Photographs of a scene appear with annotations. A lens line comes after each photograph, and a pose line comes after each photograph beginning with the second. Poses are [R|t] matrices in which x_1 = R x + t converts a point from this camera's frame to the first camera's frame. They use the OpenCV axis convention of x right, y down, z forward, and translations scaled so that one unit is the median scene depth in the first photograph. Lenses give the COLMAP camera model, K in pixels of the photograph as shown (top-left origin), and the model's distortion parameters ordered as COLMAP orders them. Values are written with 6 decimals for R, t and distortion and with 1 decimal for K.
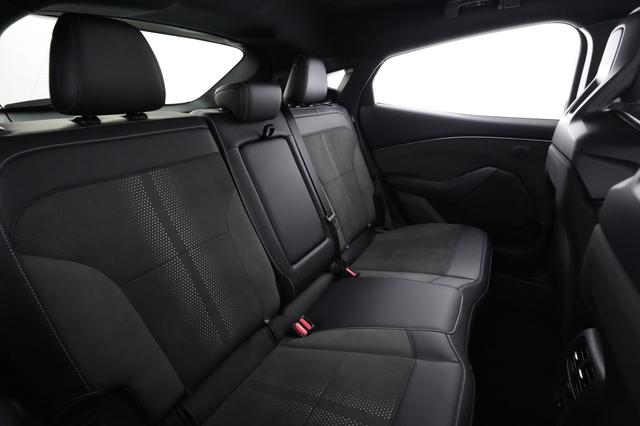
lens RADIAL K [[313.1, 0, 320.0], [0, 313.1, 213.0], [0, 0, 1]] dist [-0.001456, -0.000439]
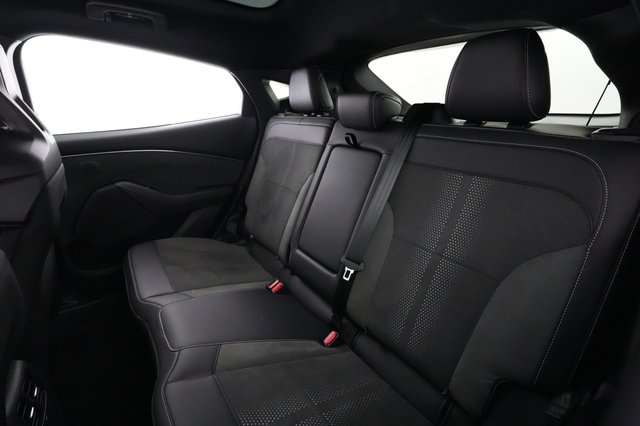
lens RADIAL K [[313.1, 0, 320.0], [0, 313.1, 213.0], [0, 0, 1]] dist [-0.001456, -0.000439]
pose [[-0.423195, 0.314788, -0.849597, 0.693123], [-0.315634, 0.827744, 0.463913, -0.426695], [0.849282, 0.464488, -0.250939, 1.086691]]
